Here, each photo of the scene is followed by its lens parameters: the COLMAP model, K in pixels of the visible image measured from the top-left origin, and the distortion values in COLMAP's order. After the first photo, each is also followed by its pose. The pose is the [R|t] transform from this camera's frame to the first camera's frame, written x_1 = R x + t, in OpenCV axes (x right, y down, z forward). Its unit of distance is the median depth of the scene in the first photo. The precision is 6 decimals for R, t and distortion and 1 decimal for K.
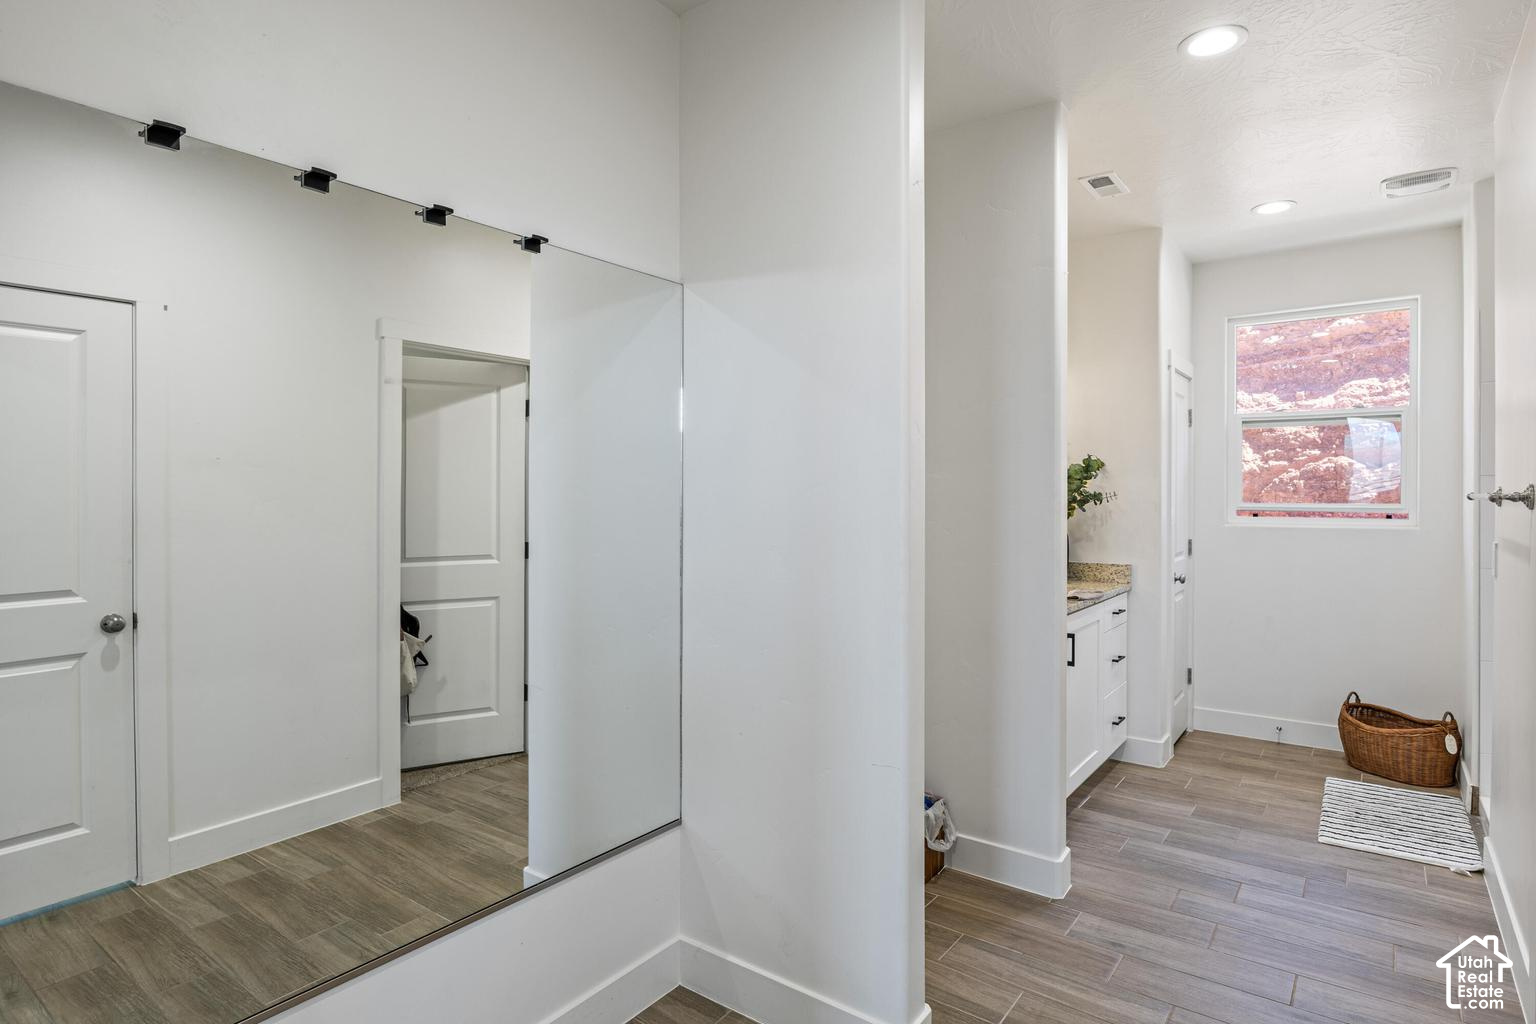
lens RADIAL K [[812.7, 0, 768.6], [0, 812.7, 510.1], [0, 0, 1]] dist [-0.003620, -0.000074]
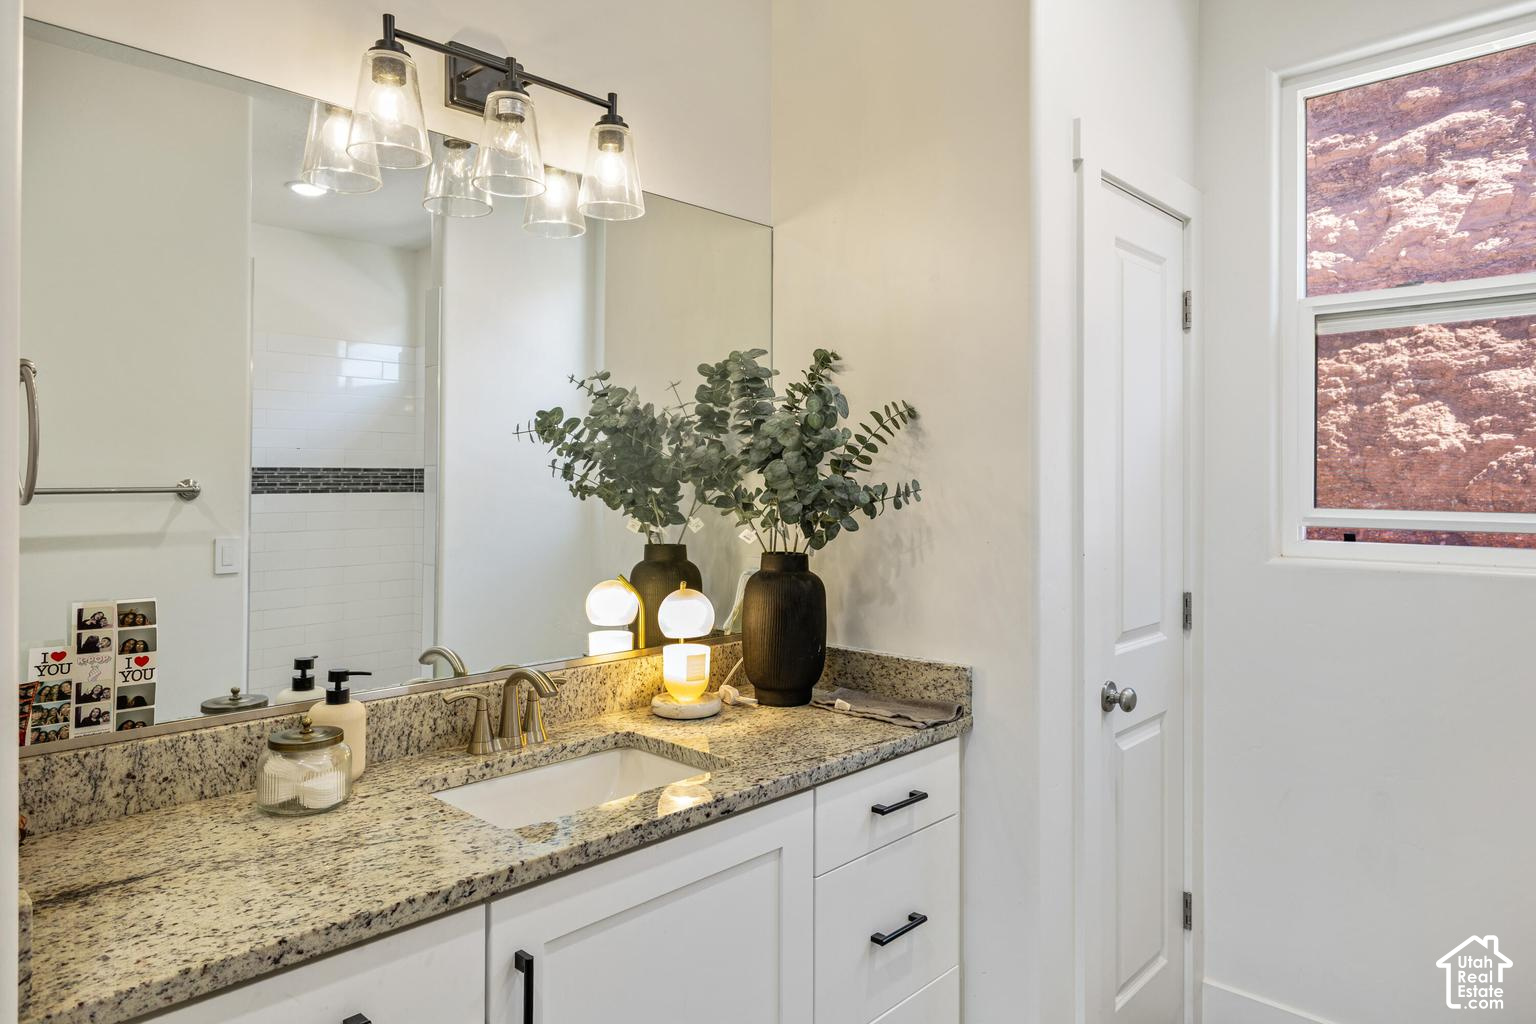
lens RADIAL K [[989.1, 0, 709.6], [0, 989.1, 489.0], [0, 0, 1]] dist [0.004090, -0.003453]
pose [[0.991679, 0.005731, -0.128605, 0.333899], [-0.007333, 0.999901, -0.011986, -0.010810], [0.128524, 0.012830, 0.991623, 0.444379]]
